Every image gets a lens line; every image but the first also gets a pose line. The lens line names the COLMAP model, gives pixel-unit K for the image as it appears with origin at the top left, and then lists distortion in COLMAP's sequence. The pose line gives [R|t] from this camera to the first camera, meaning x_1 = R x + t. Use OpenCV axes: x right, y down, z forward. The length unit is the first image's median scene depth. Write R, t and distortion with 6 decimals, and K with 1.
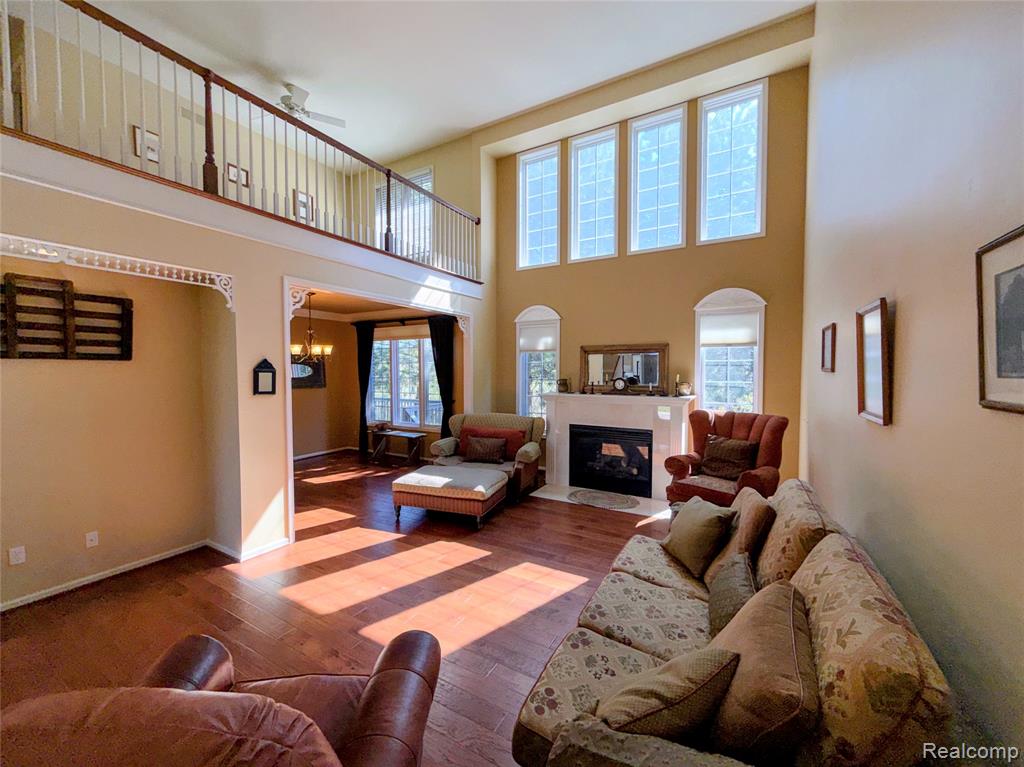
lens RADIAL K [[413.8, 0, 512.0], [0, 413.8, 383.5], [0, 0, 1]] dist [-0.000192, -0.000024]
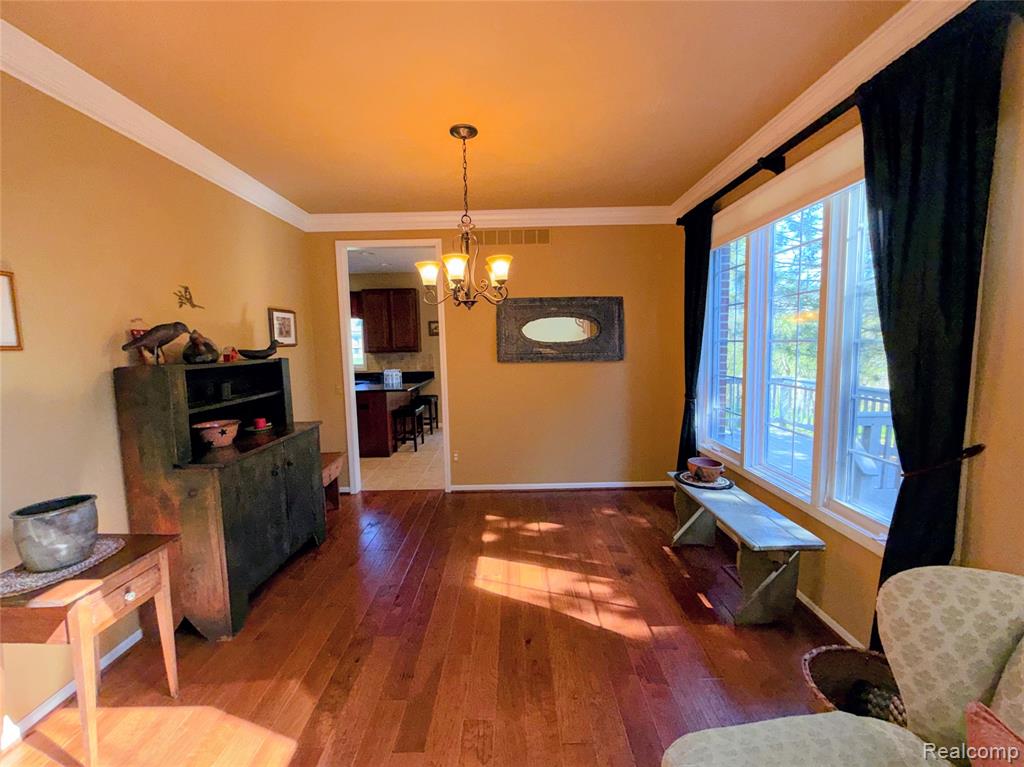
lens RADIAL K [[413.8, 0, 512.0], [0, 413.8, 383.5], [0, 0, 1]] dist [-0.000192, -0.000024]
pose [[0.495994, 0.085794, -0.864077, -0.073429], [-0.010479, 0.995626, 0.092840, -0.009386], [0.868263, -0.036993, 0.494723, 0.645749]]
